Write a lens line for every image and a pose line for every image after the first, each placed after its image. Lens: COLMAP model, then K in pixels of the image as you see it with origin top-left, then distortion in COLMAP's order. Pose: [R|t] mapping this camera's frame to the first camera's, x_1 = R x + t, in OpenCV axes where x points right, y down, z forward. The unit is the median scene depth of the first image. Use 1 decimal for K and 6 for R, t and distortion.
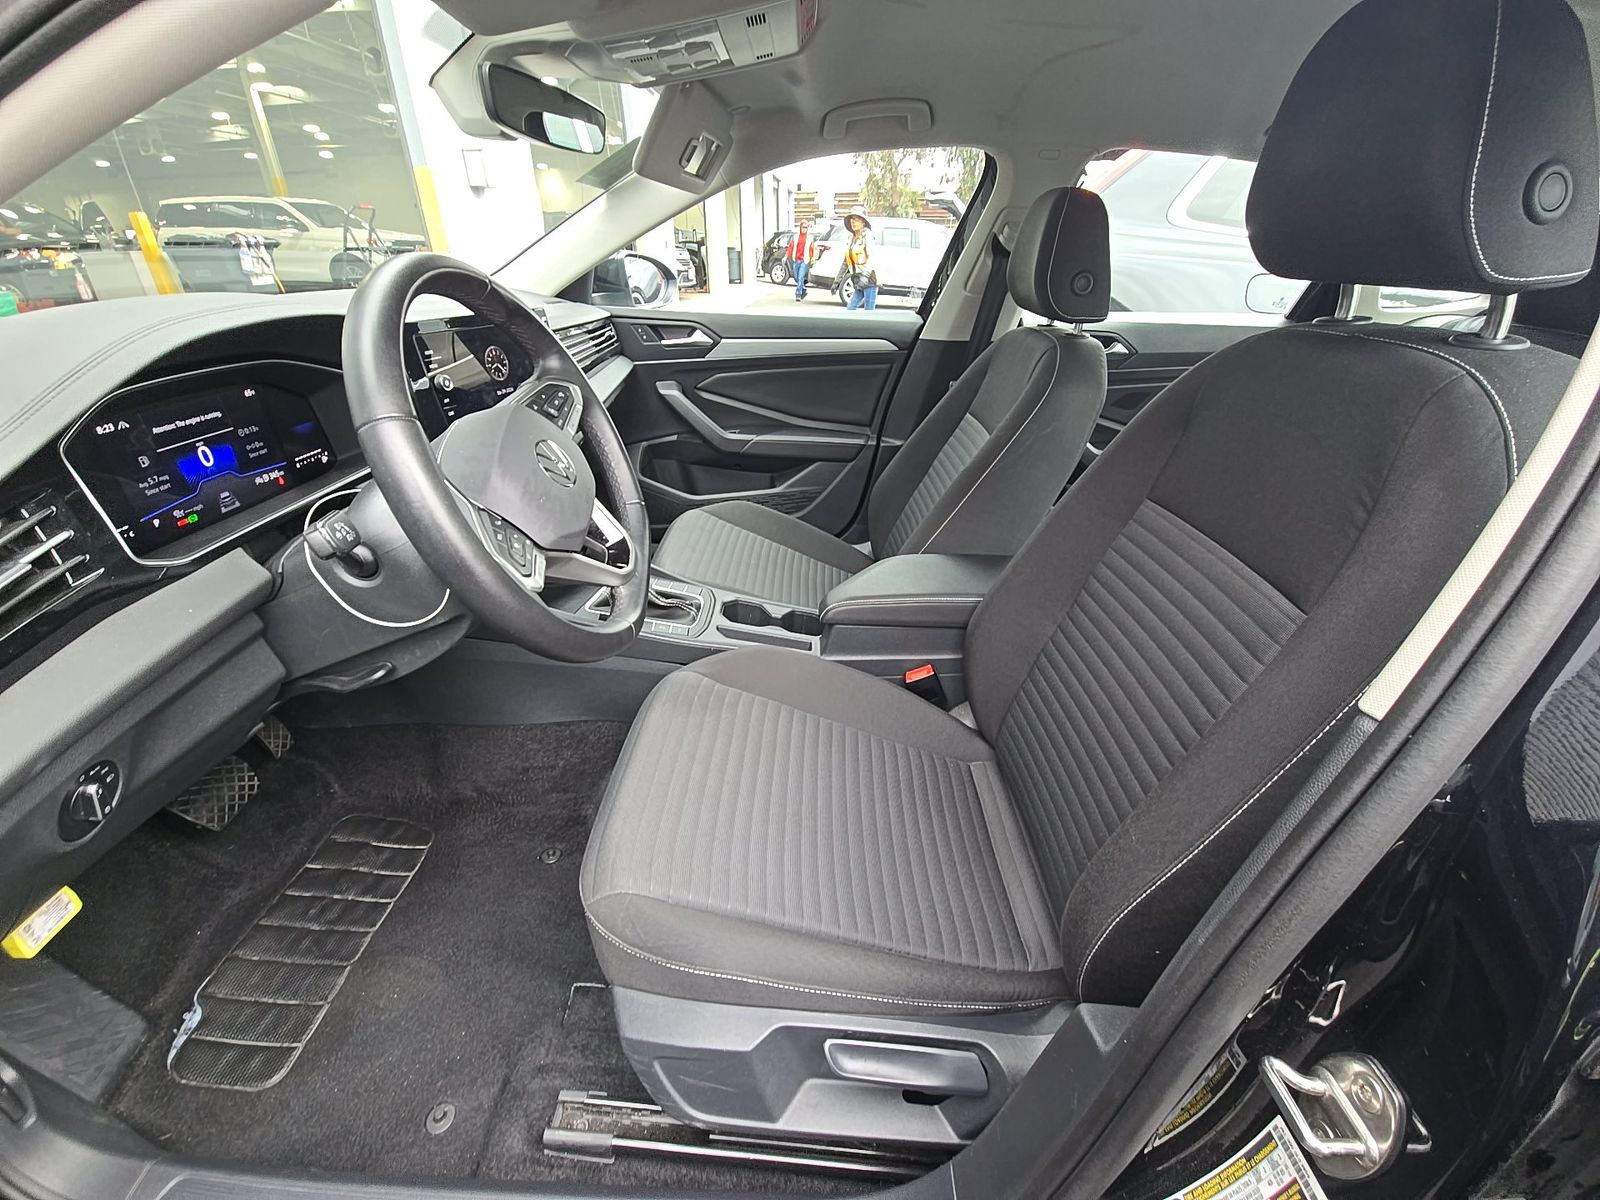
lens RADIAL K [[641.3, 0, 793.2], [0, 641.3, 593.3], [0, 0, 1]] dist [0.005673, -0.006819]
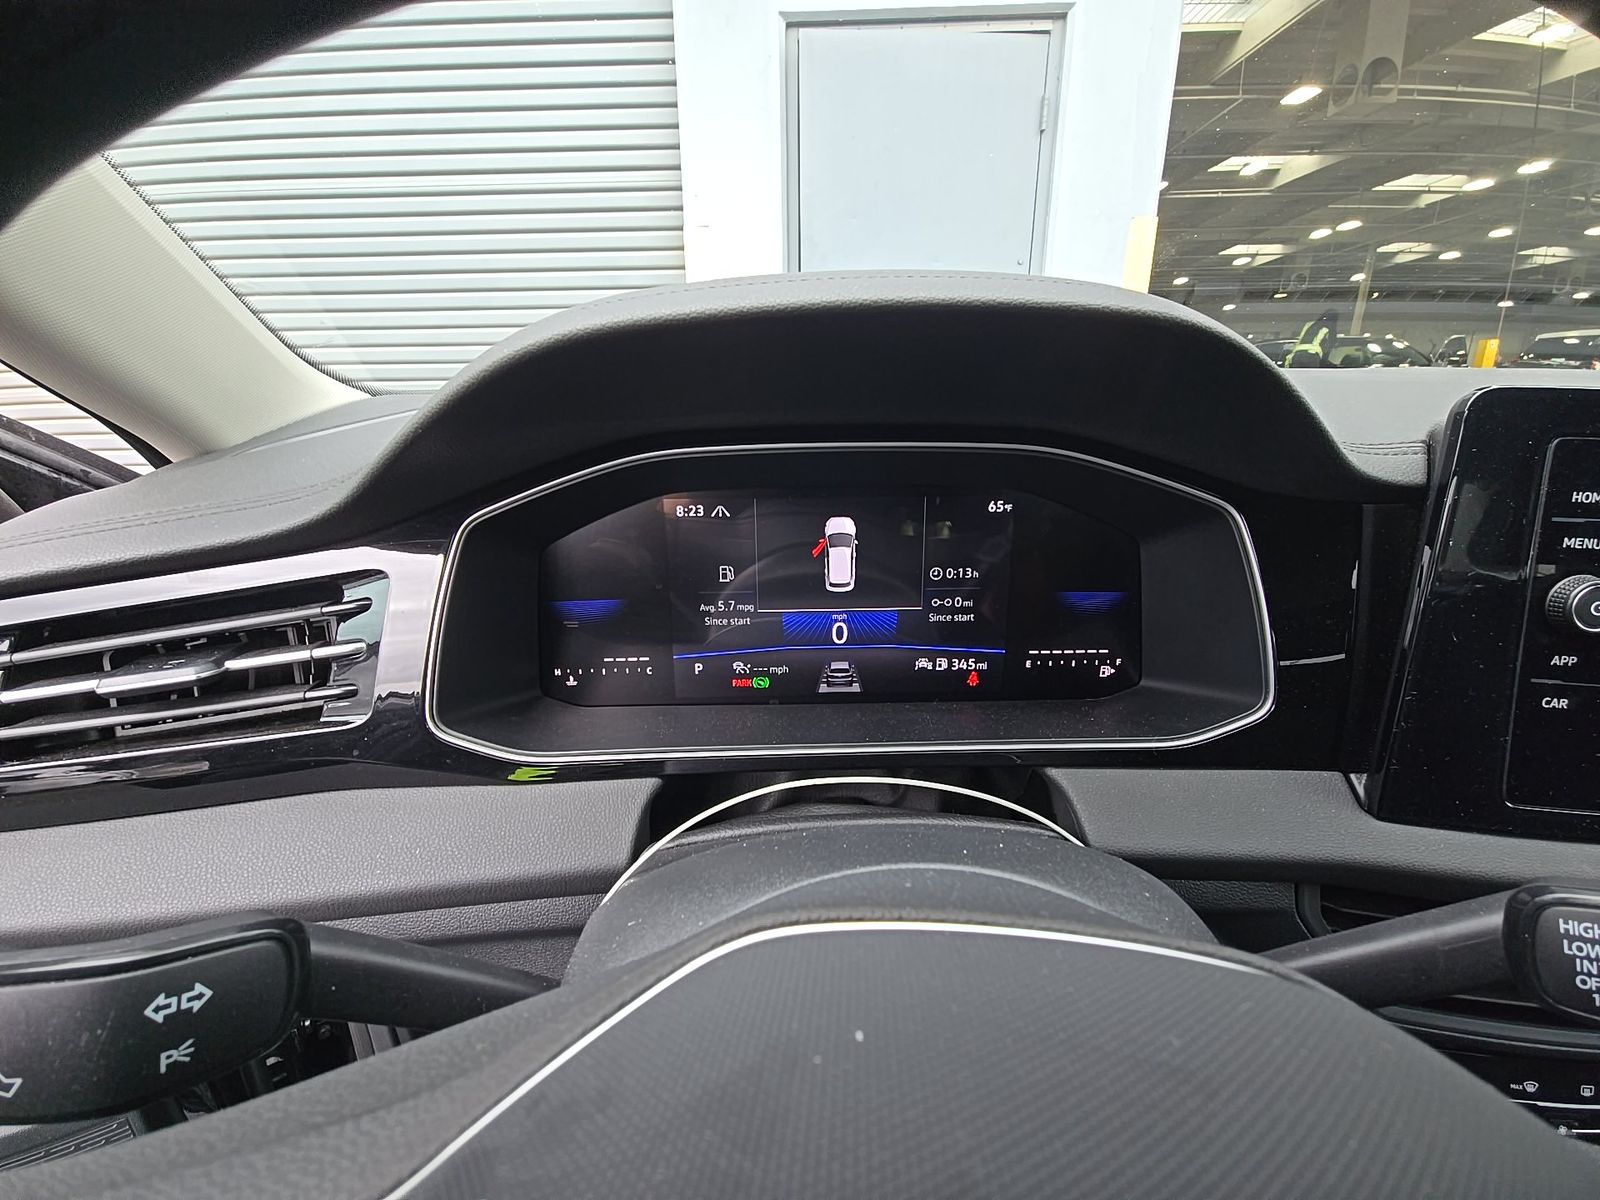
lens RADIAL K [[641.3, 0, 792.0], [0, 641.3, 589.3], [0, 0, 1]] dist [0.005673, -0.006819]
pose [[0.042554, 0.278485, -0.959497, -0.200989], [-0.456034, 0.859901, 0.229353, -0.161388], [0.888944, 0.427804, 0.163591, 0.436978]]
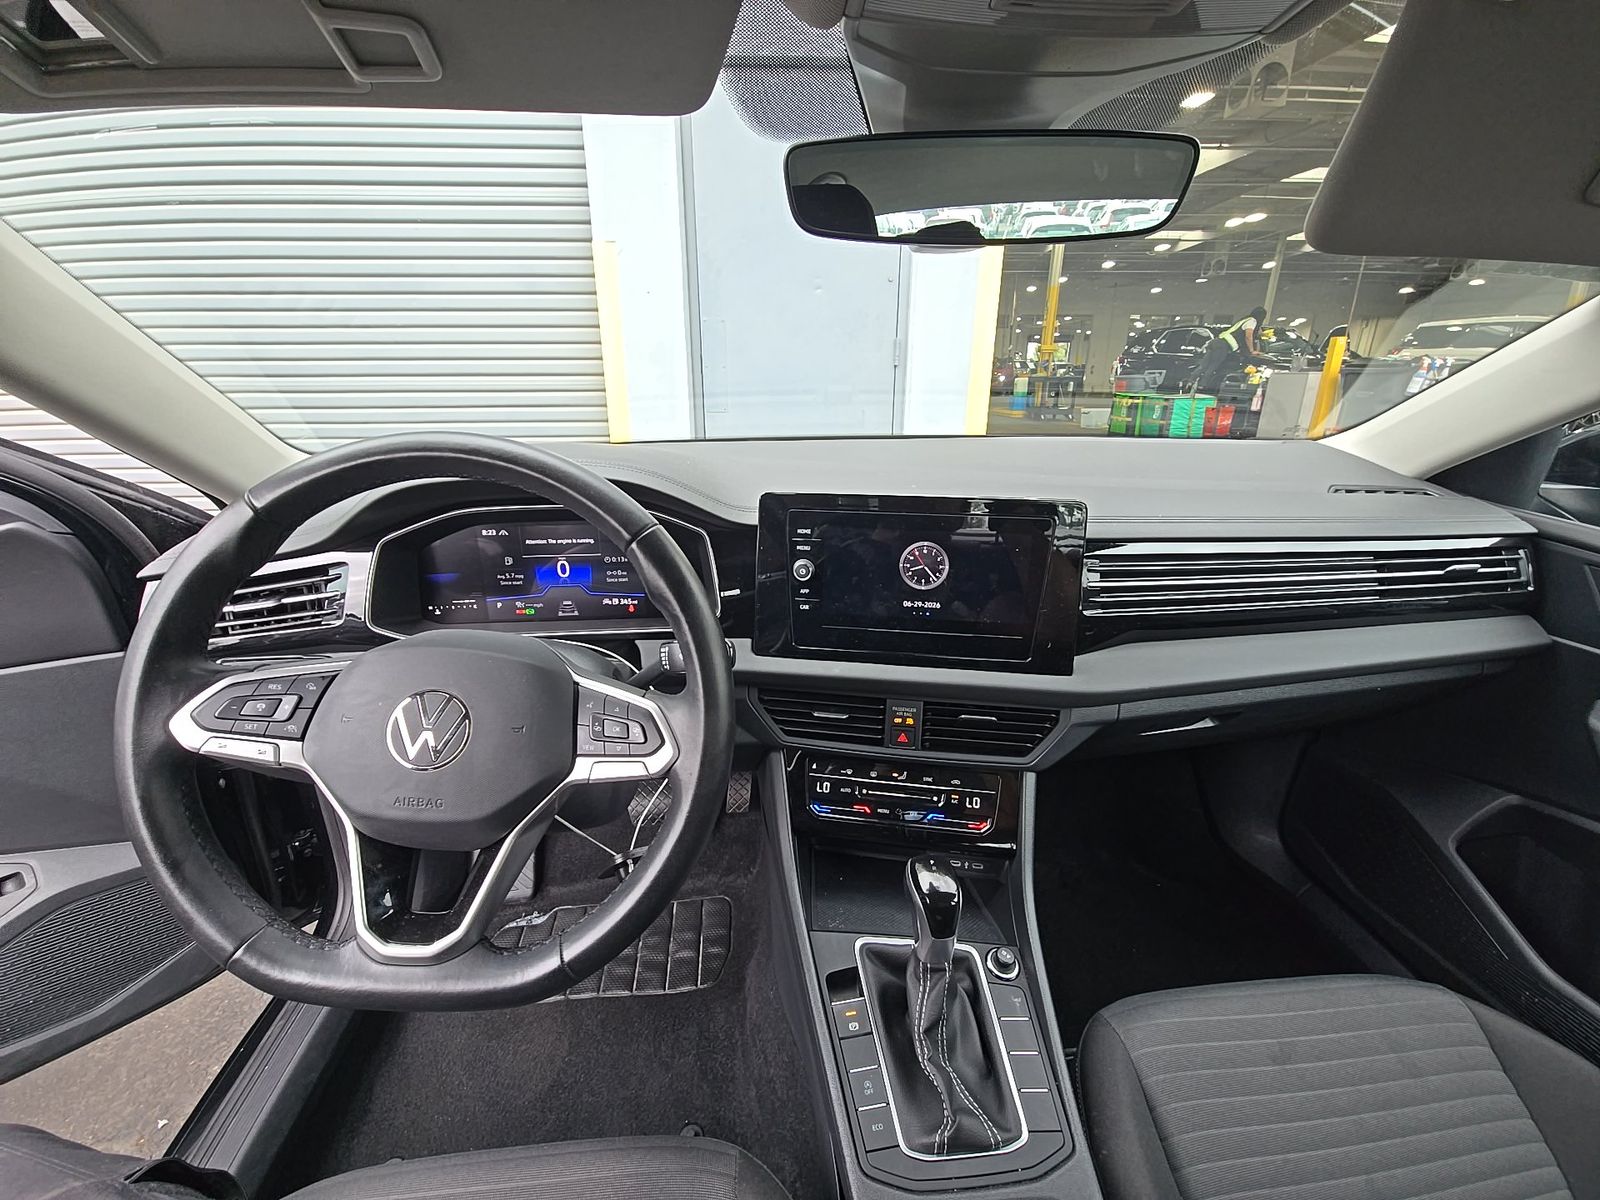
lens RADIAL K [[641.3, 0, 794.9], [0, 641.3, 603.0], [0, 0, 1]] dist [0.005673, -0.006819]
pose [[0.112740, 0.332913, -0.936194, 0.123835], [-0.461828, 0.851800, 0.247288, -0.323466], [0.879775, 0.404482, 0.249781, 0.551644]]
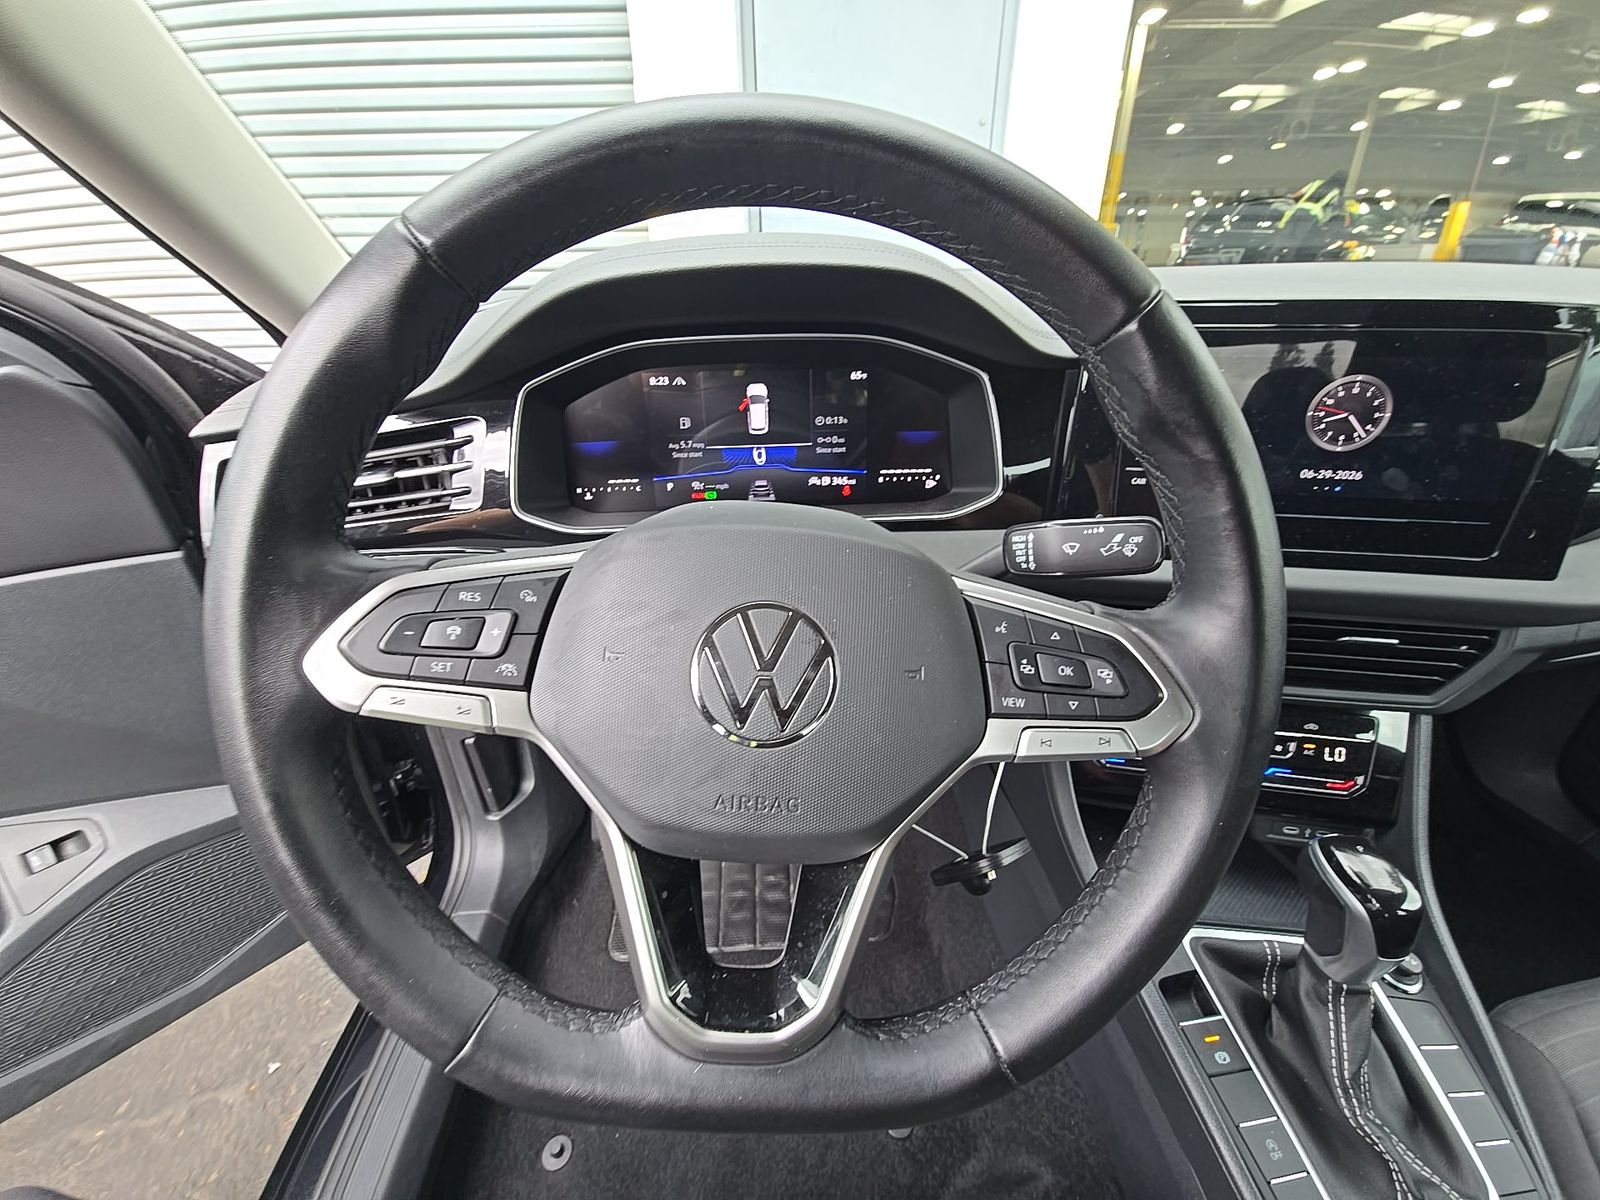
lens RADIAL K [[641.3, 0, 790.2], [0, 641.3, 595.7], [0, 0, 1]] dist [0.005673, -0.006819]
pose [[0.085447, 0.448327, -0.889776, -0.034972], [-0.450016, 0.814126, 0.366994, -0.185130], [0.888923, 0.369054, 0.271319, 0.442612]]
